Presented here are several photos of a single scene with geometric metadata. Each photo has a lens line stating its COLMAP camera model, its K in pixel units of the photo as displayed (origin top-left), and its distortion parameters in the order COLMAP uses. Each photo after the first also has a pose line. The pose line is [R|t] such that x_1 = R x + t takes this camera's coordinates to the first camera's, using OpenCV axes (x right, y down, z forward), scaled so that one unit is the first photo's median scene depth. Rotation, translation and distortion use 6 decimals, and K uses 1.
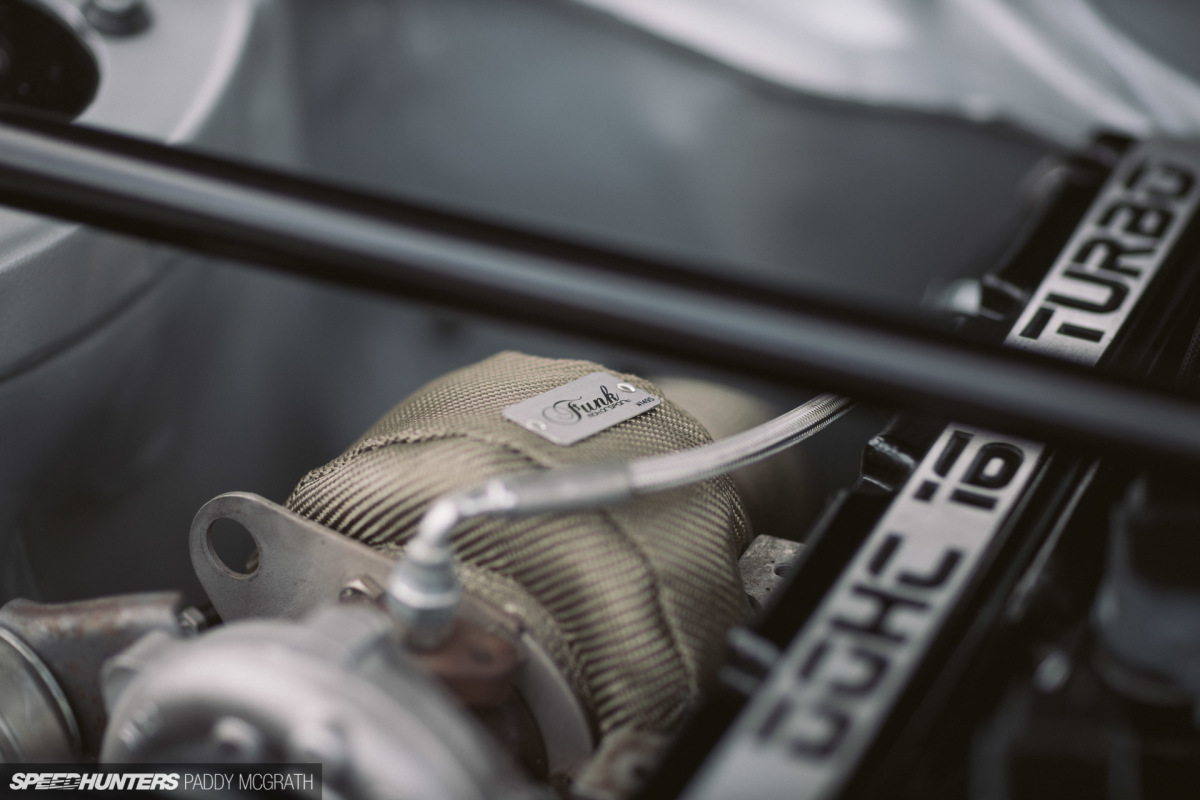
lens RADIAL K [[2919.7, 0, 601.2], [0, 2919.7, 399.2], [0, 0, 1]] dist [-0.405558, 0.000000]
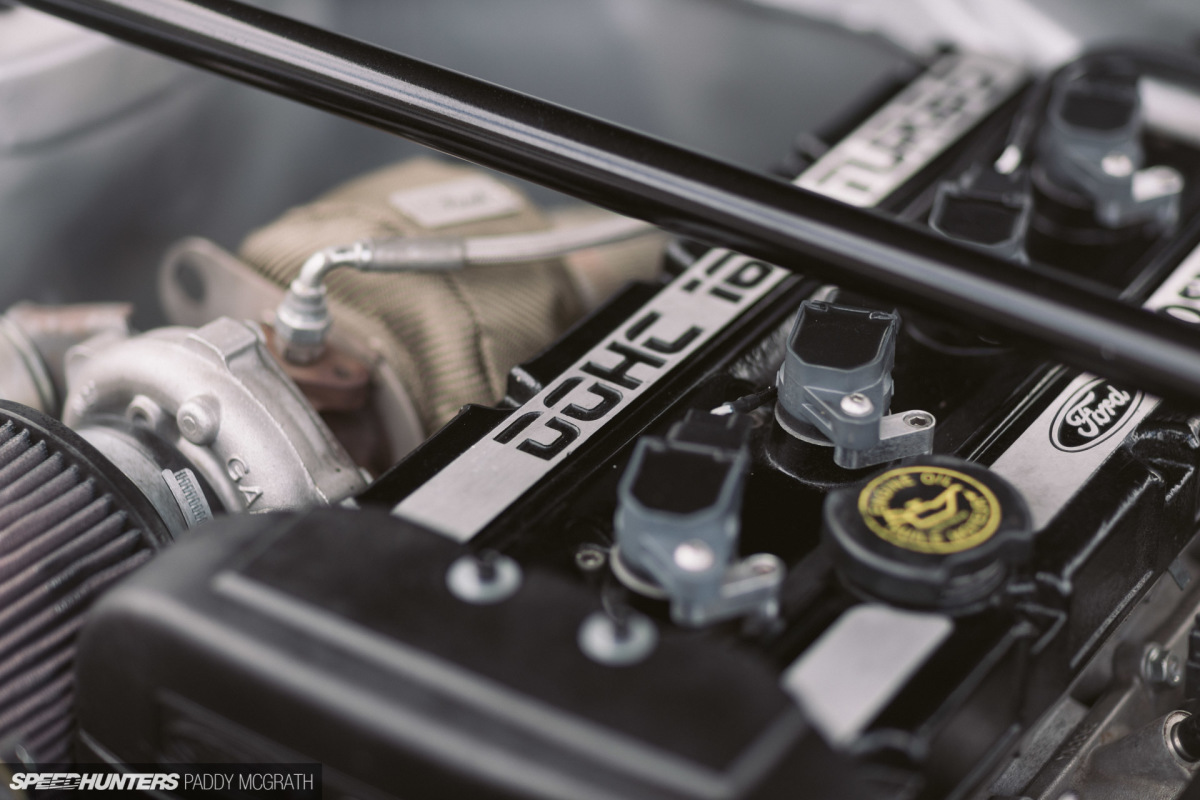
lens RADIAL K [[2919.7, 0, 599.6], [0, 2919.7, 400.1], [0, 0, 1]] dist [-0.405558, 0.000000]
pose [[0.986341, 0.100682, -0.130366, 0.251098], [-0.098923, 0.994896, 0.019922, 0.062139], [0.131706, -0.006754, 0.991266, -0.312341]]
